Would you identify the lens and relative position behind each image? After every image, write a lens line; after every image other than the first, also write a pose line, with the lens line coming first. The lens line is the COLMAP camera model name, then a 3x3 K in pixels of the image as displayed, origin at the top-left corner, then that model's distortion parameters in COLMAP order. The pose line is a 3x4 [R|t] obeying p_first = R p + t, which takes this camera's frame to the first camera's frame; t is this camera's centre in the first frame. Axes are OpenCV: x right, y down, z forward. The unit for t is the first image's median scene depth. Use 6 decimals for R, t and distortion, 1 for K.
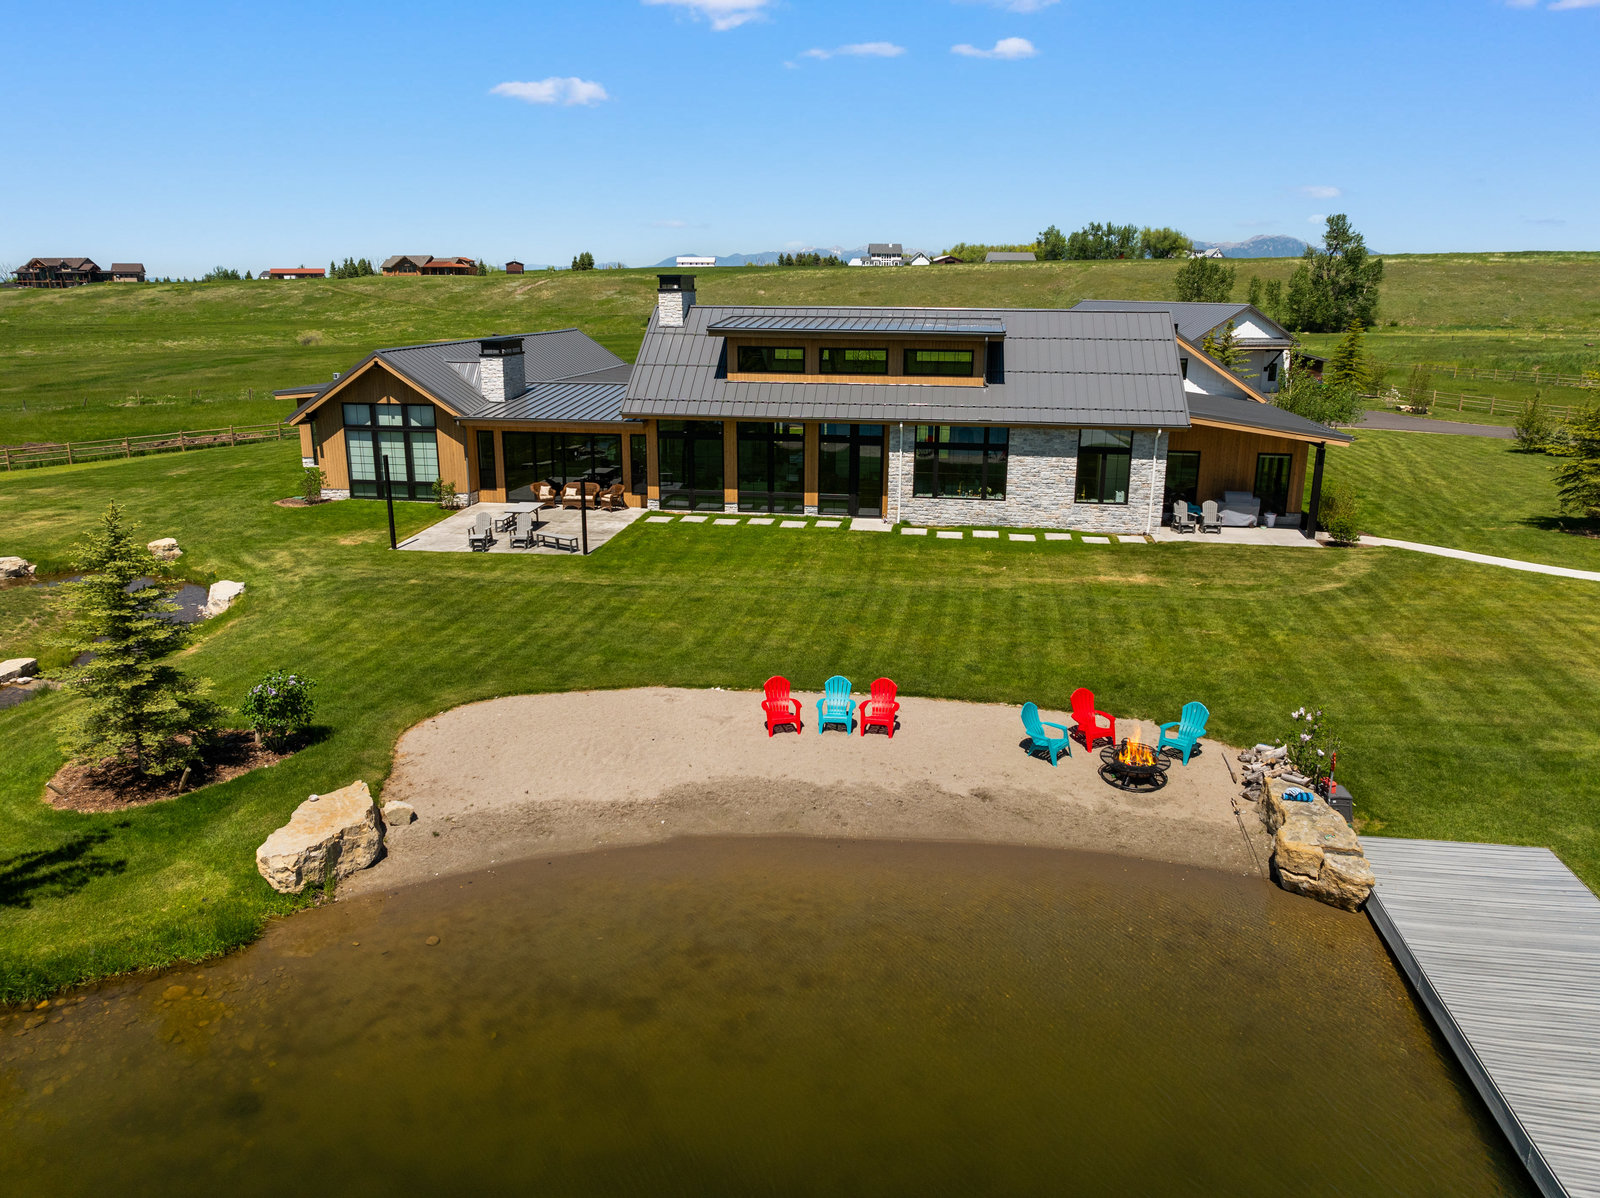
lens RADIAL K [[1121.5, 0, 800.0], [0, 1121.5, 599.0], [0, 0, 1]] dist [-0.041849, 0.007231]
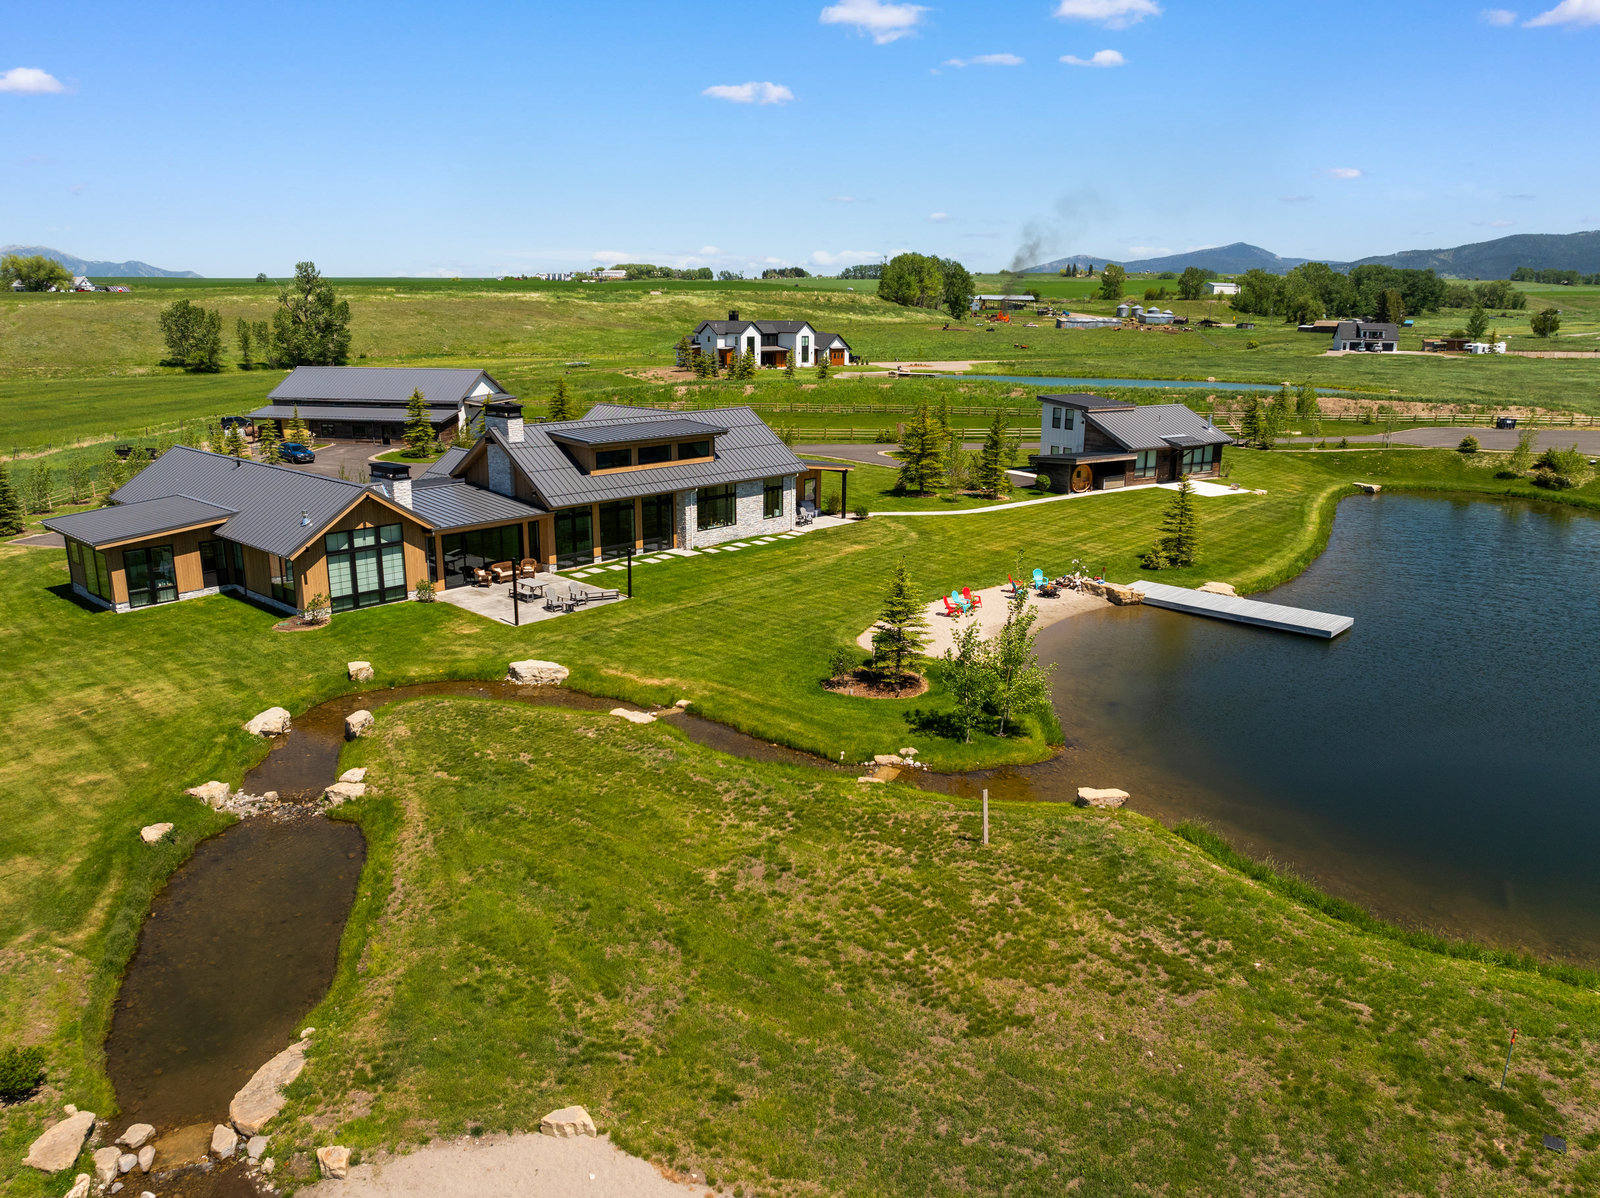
lens RADIAL K [[1121.5, 0, 800.0], [0, 1121.5, 599.0], [0, 0, 1]] dist [-0.041849, 0.007231]
pose [[0.557369, -0.208546, 0.803647, -1.144983], [0.217464, 0.970818, 0.101104, -0.126039], [-0.801280, 0.118412, 0.586455, -0.079951]]
